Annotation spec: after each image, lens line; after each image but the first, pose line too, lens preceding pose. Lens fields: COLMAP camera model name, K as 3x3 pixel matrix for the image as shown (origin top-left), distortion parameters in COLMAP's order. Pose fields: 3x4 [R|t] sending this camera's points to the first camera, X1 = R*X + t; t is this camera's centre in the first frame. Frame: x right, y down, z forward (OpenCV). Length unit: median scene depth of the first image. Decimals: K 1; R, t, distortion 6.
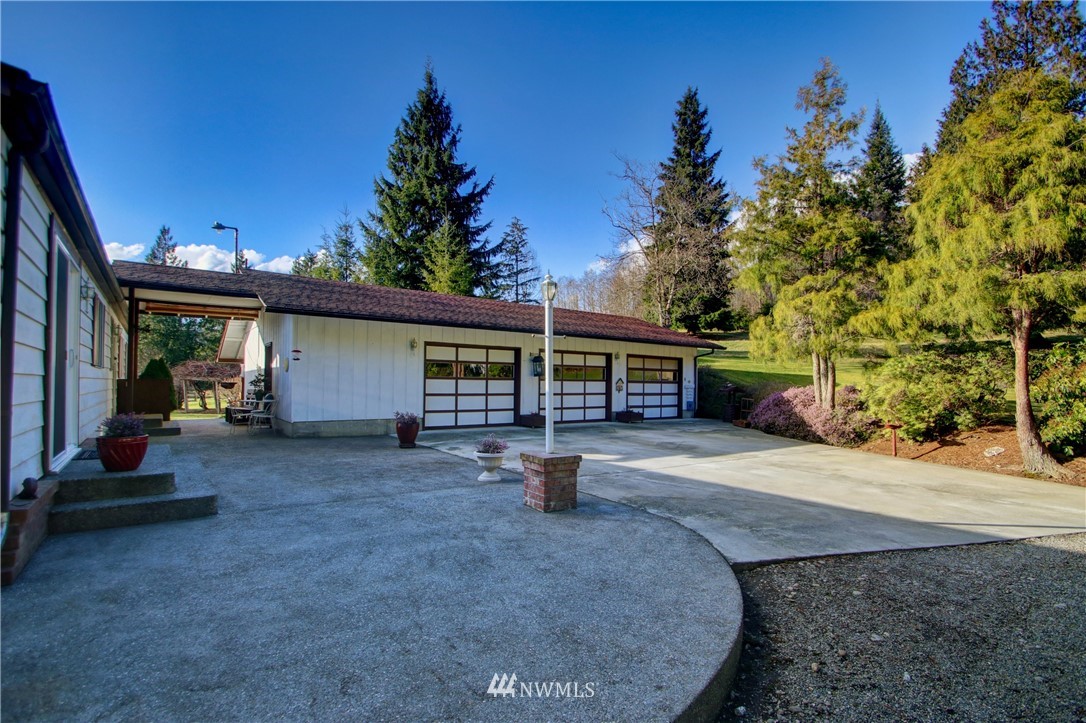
lens RADIAL K [[522.1, 0, 542.4], [0, 522.1, 365.9], [0, 0, 1]] dist [-0.000949, -0.001662]
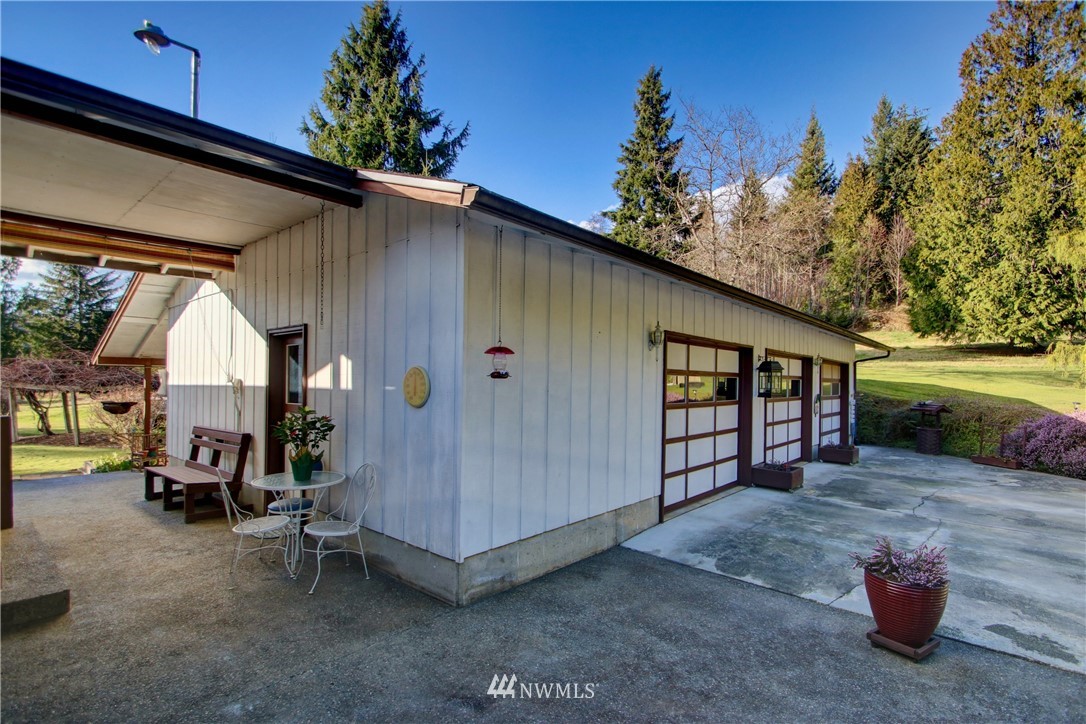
lens RADIAL K [[522.1, 0, 543.9], [0, 522.1, 367.3], [0, 0, 1]] dist [-0.000949, -0.001662]
pose [[0.975342, 0.007044, 0.220588, -0.146386], [-0.008671, 0.999942, 0.006410, -0.005386], [-0.220530, -0.008164, 0.975346, 0.193837]]
